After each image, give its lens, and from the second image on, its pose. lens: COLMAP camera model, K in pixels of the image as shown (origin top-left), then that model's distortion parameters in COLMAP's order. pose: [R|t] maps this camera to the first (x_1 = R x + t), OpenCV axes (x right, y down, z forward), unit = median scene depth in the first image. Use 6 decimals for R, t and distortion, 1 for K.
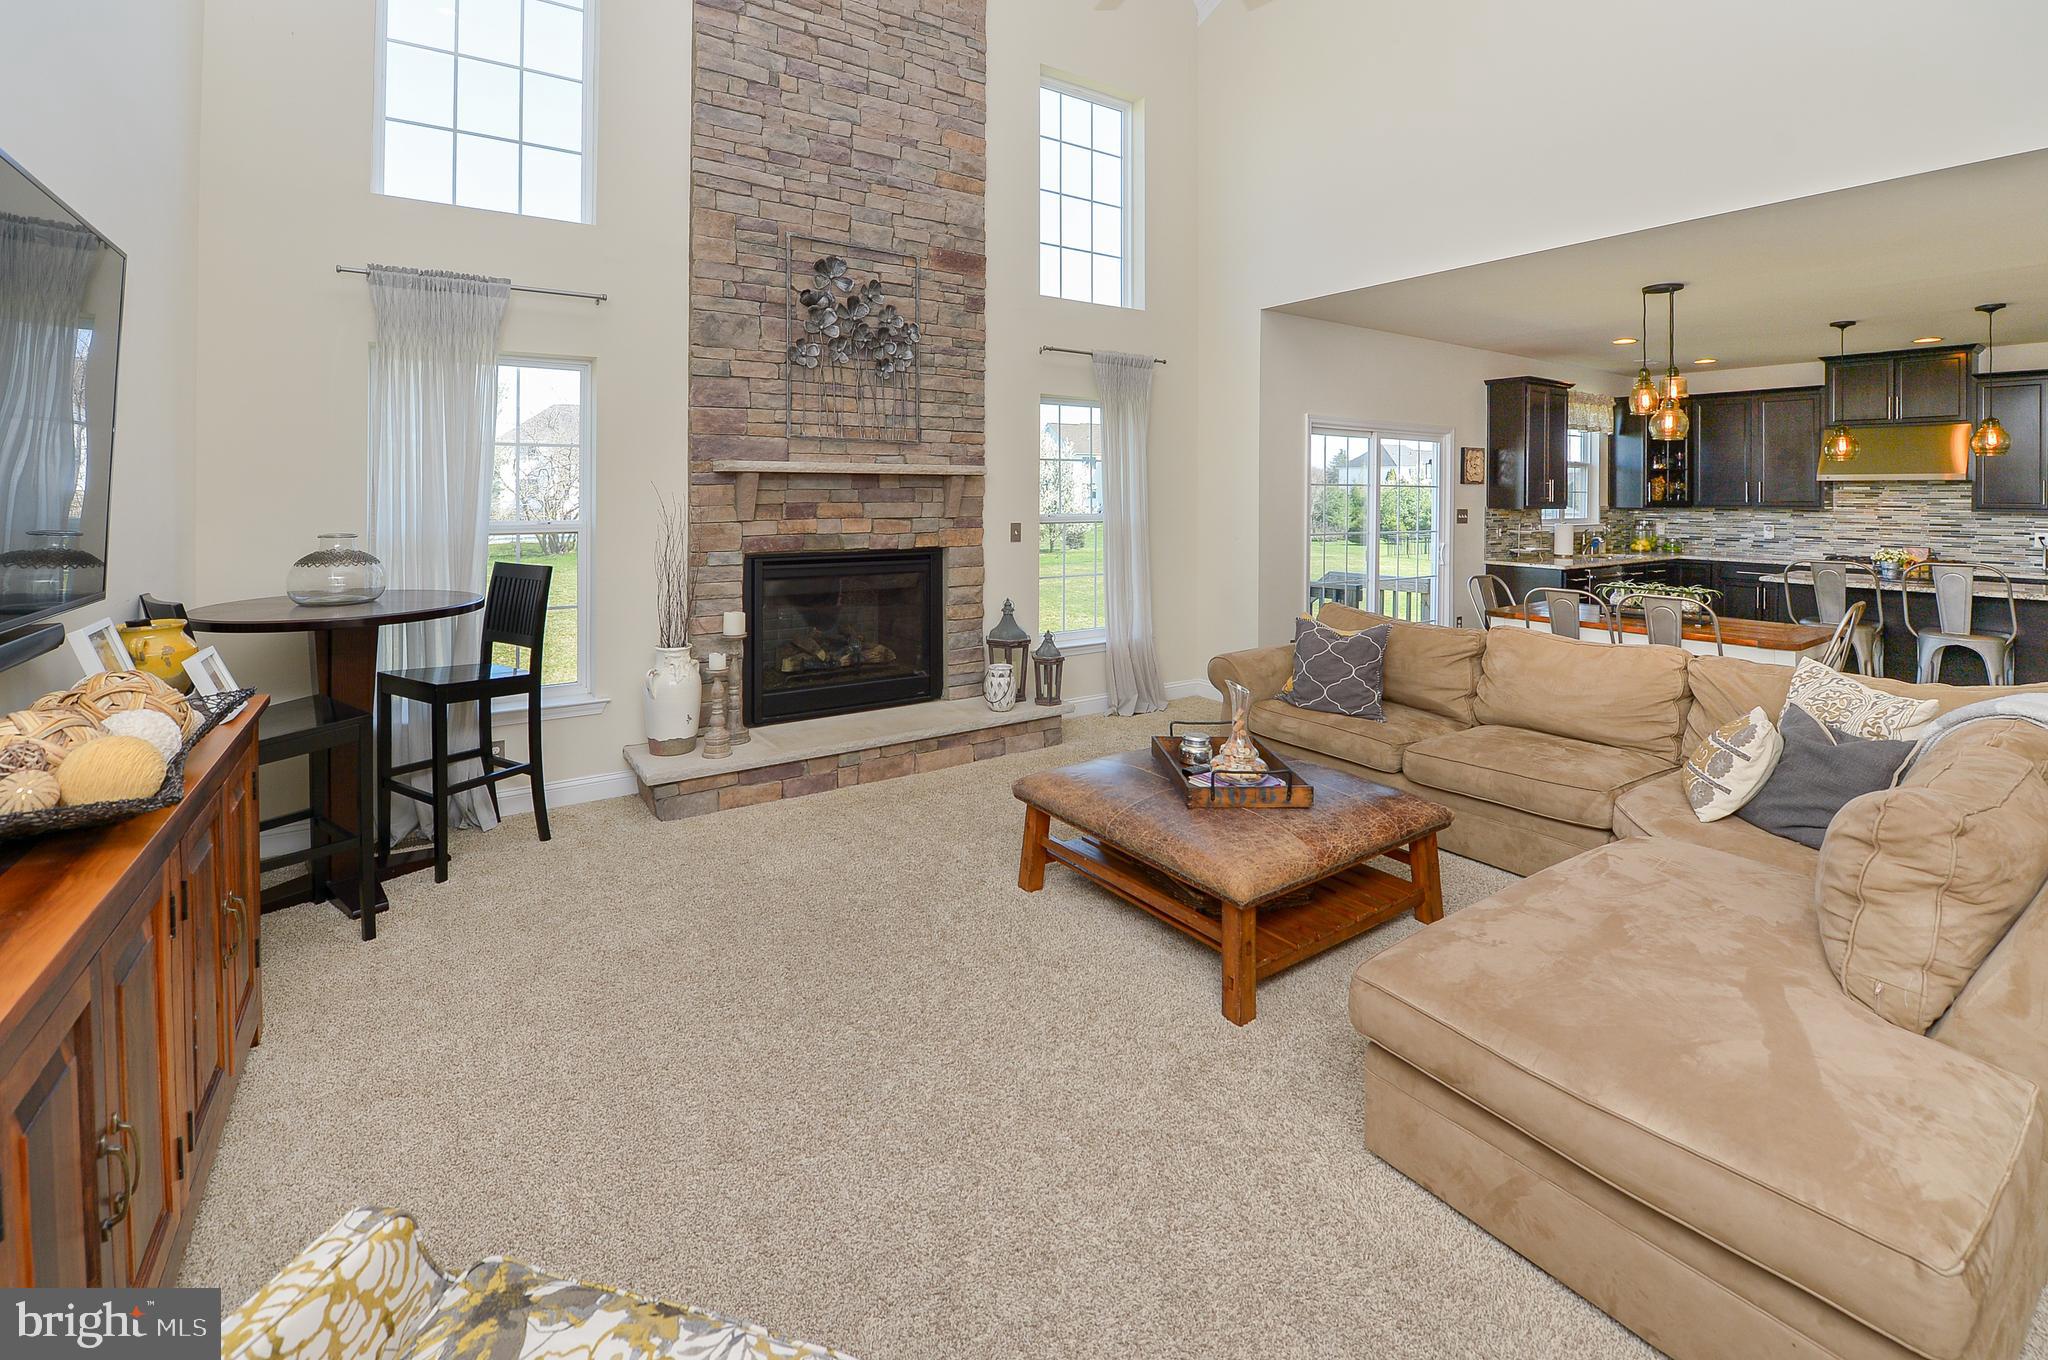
lens RADIAL K [[855.9, 0, 1004.2], [0, 855.9, 489.5], [0, 0, 1]] dist [-0.013225, -0.002480]
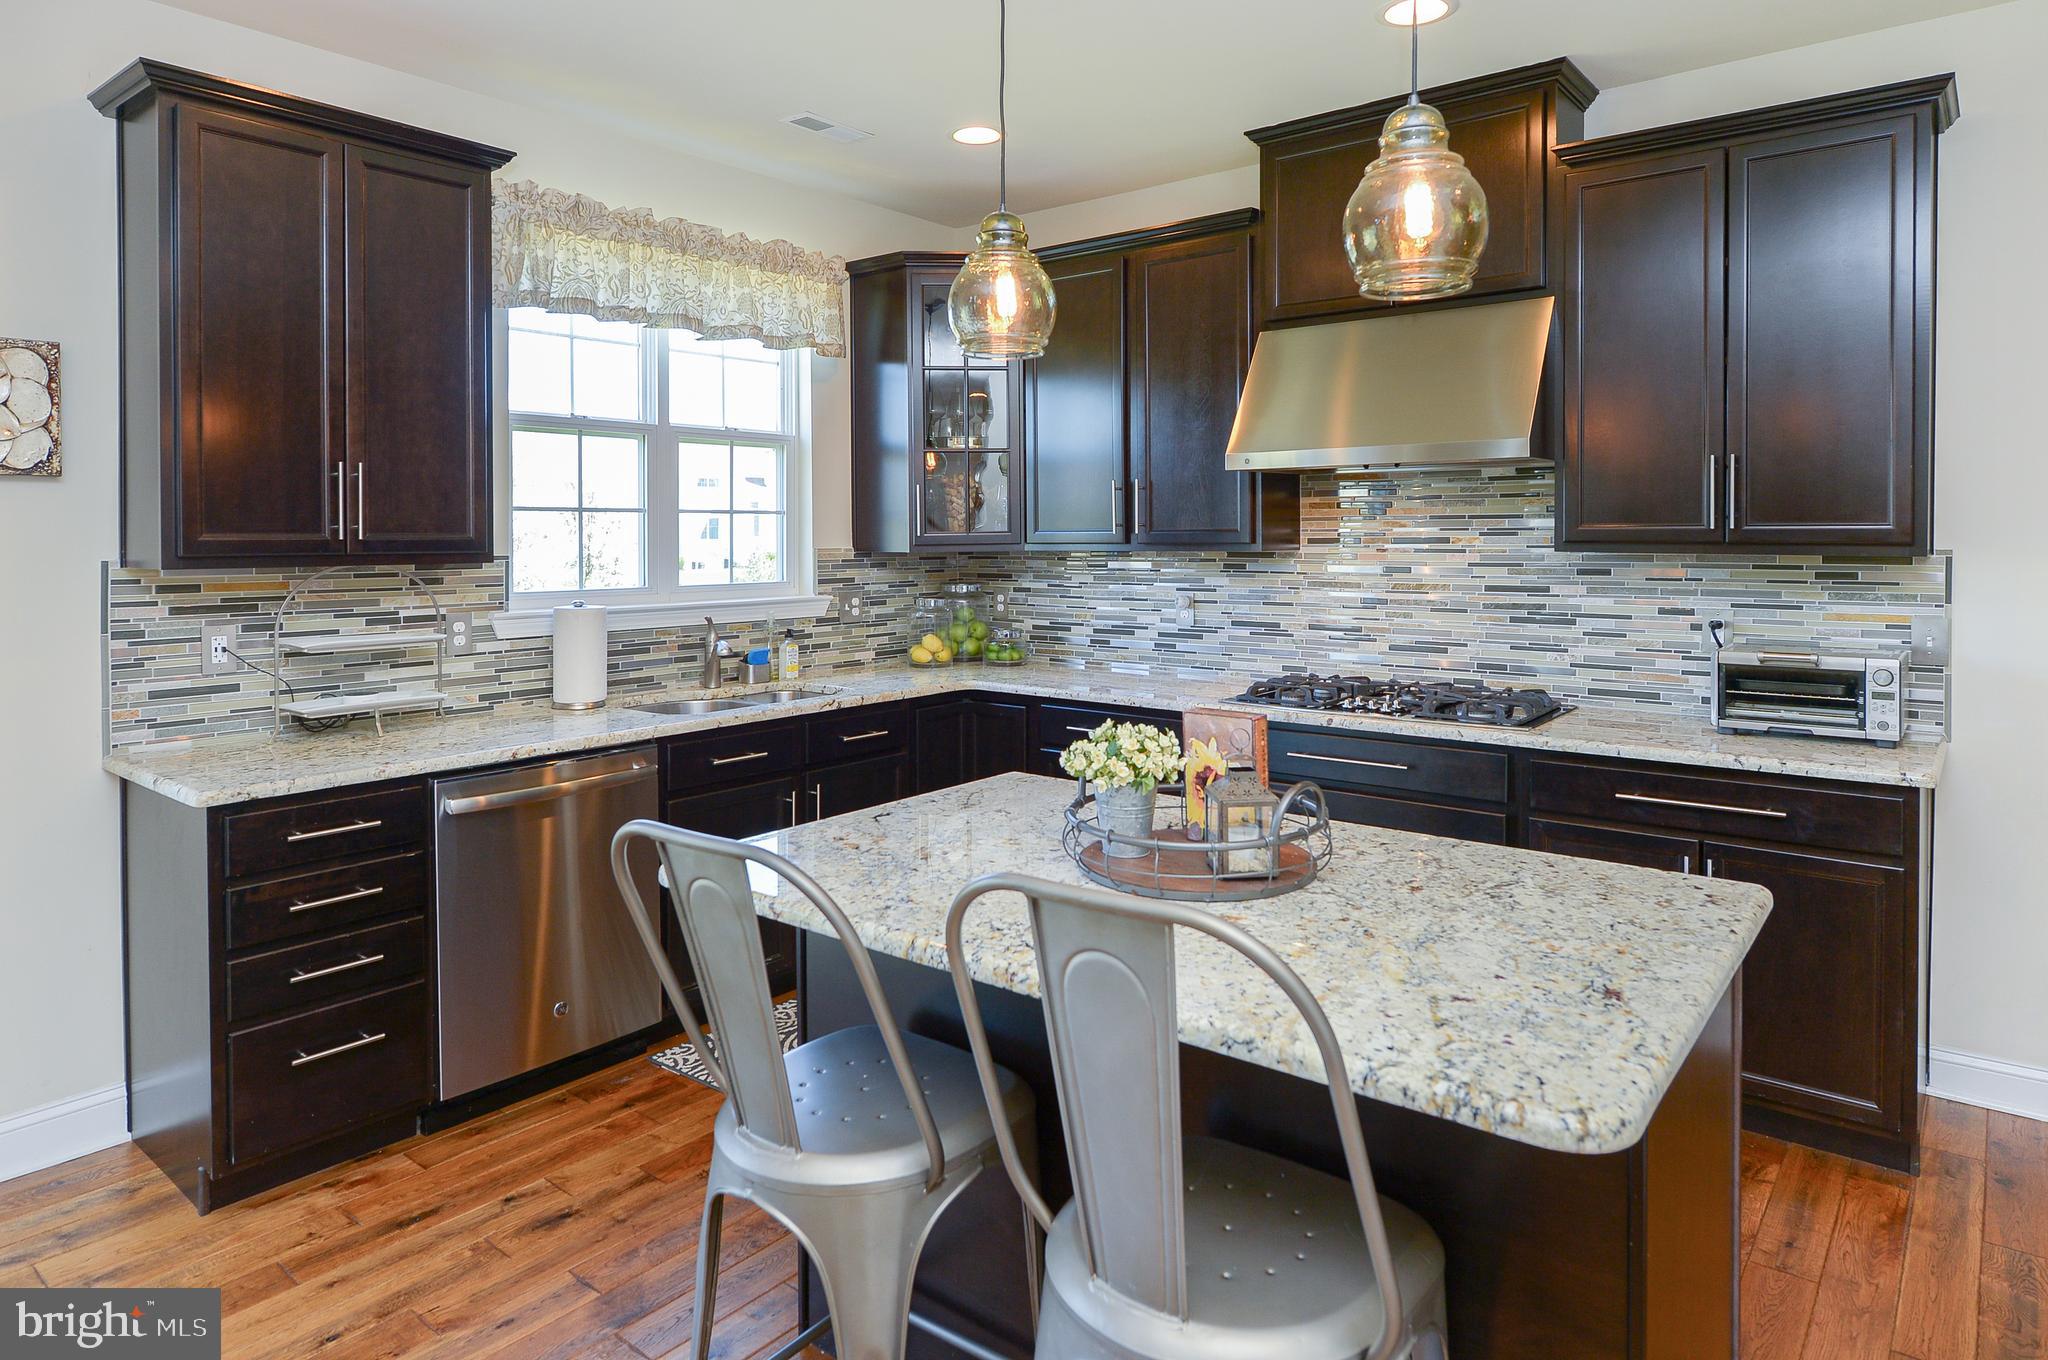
lens RADIAL K [[1240.0, 0, 1030.6], [0, 1240.0, 545.5], [0, 0, 1]] dist [-0.005281, 0.007102]
pose [[0.950058, -0.014110, 0.311753, 1.046953], [0.009786, 0.999833, 0.015431, 0.017771], [-0.311919, -0.011609, 0.950038, 0.766864]]
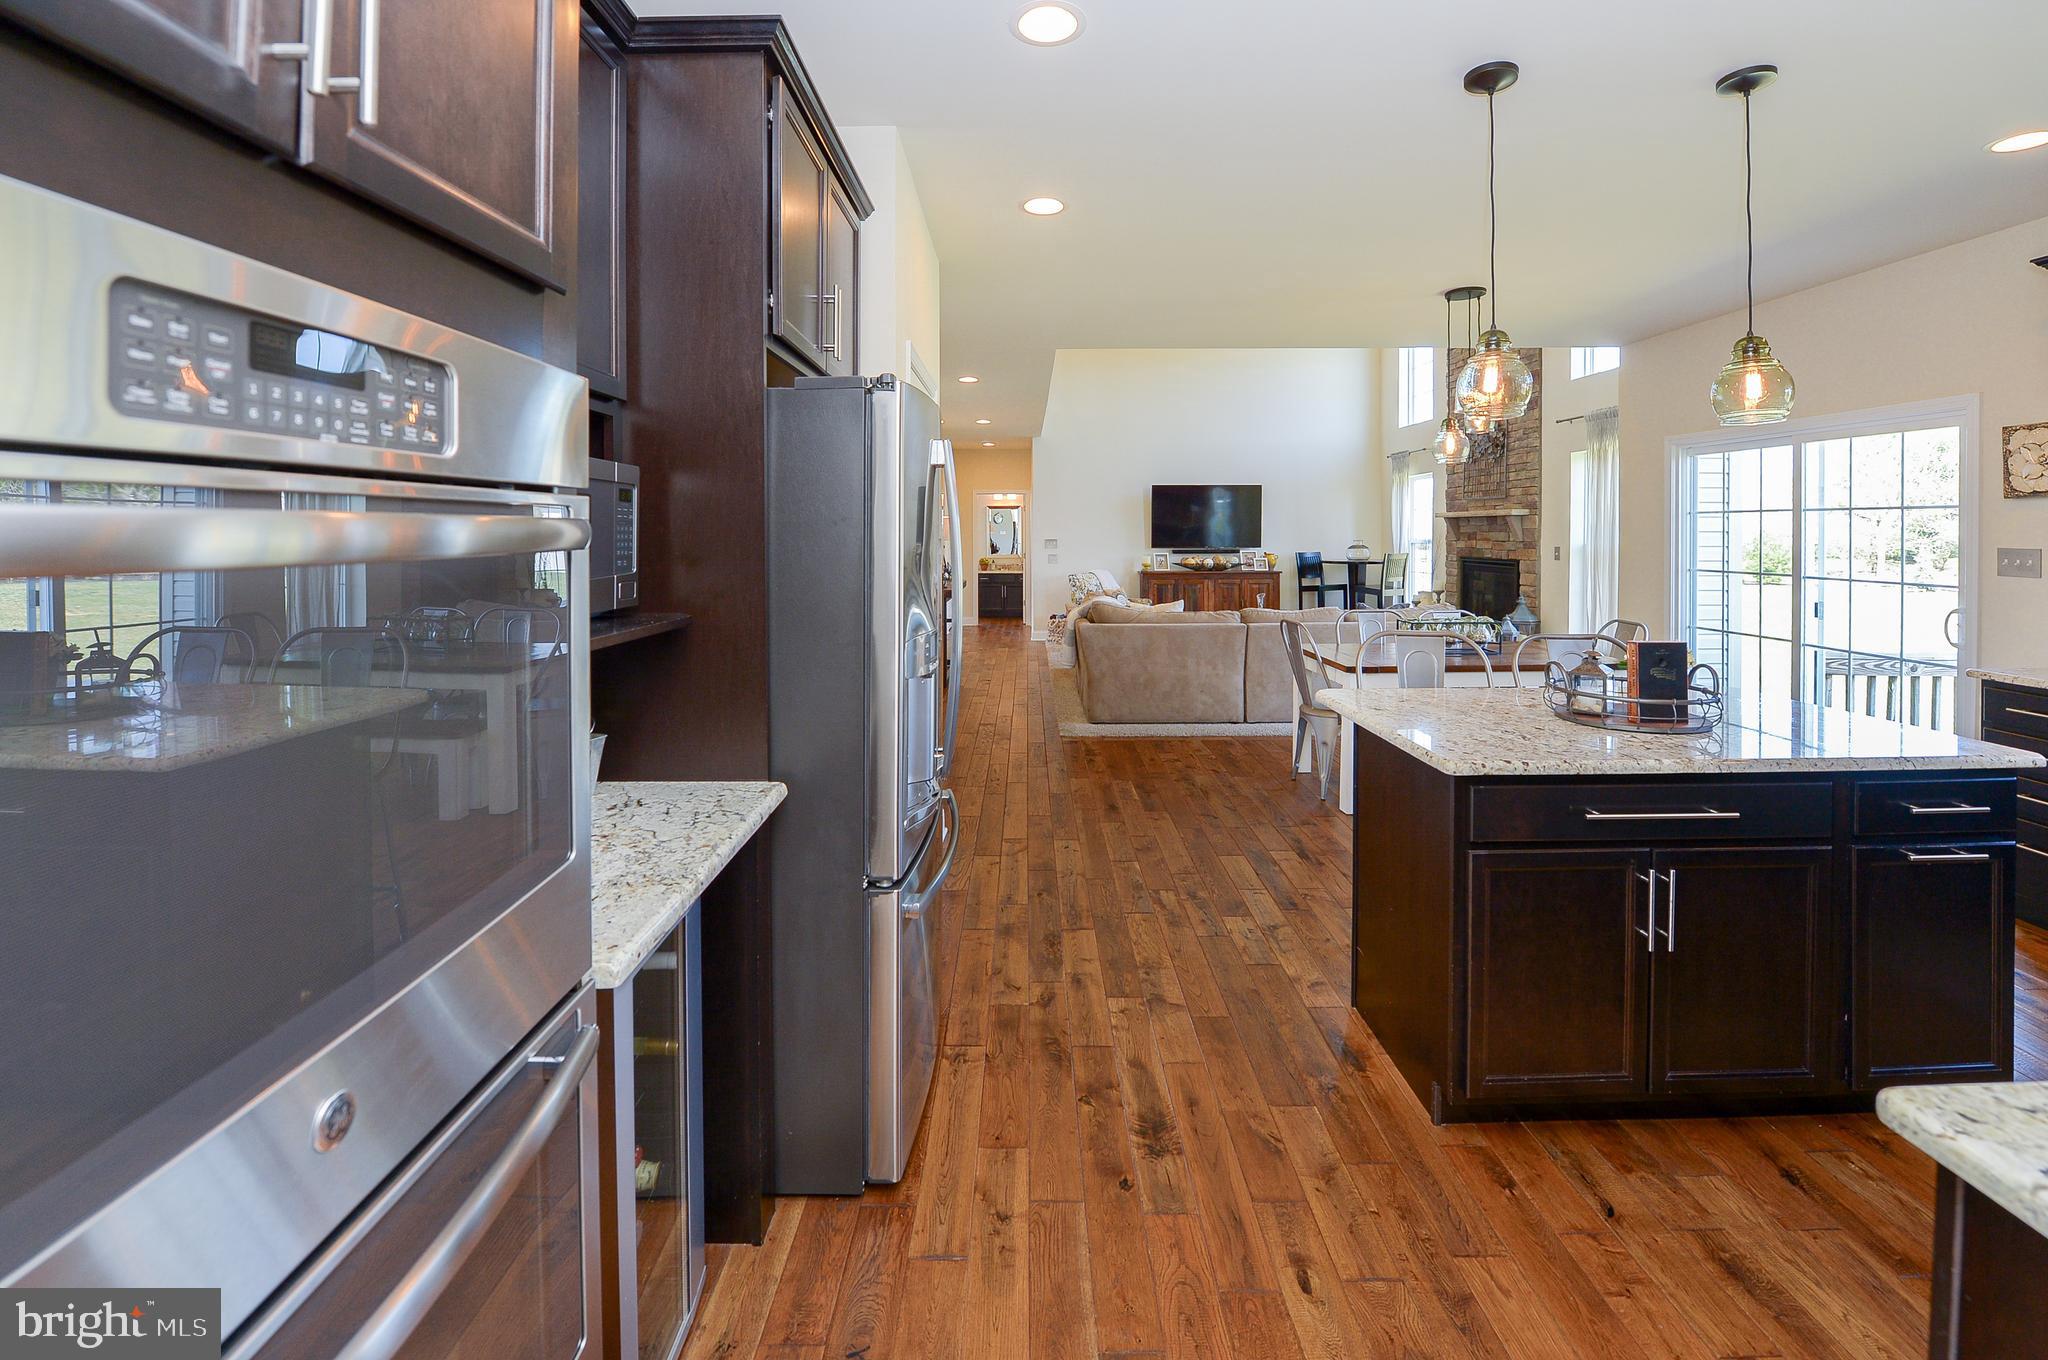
lens RADIAL K [[855.9, 0, 1036.5], [0, 855.9, 543.1], [0, 0, 1]] dist [-0.013225, -0.002480]
pose [[-0.533895, 0.008199, -0.845511, 1.775727], [0.003483, 0.999966, 0.007498, 0.020182], [0.845544, 0.001058, -0.533905, 1.084541]]
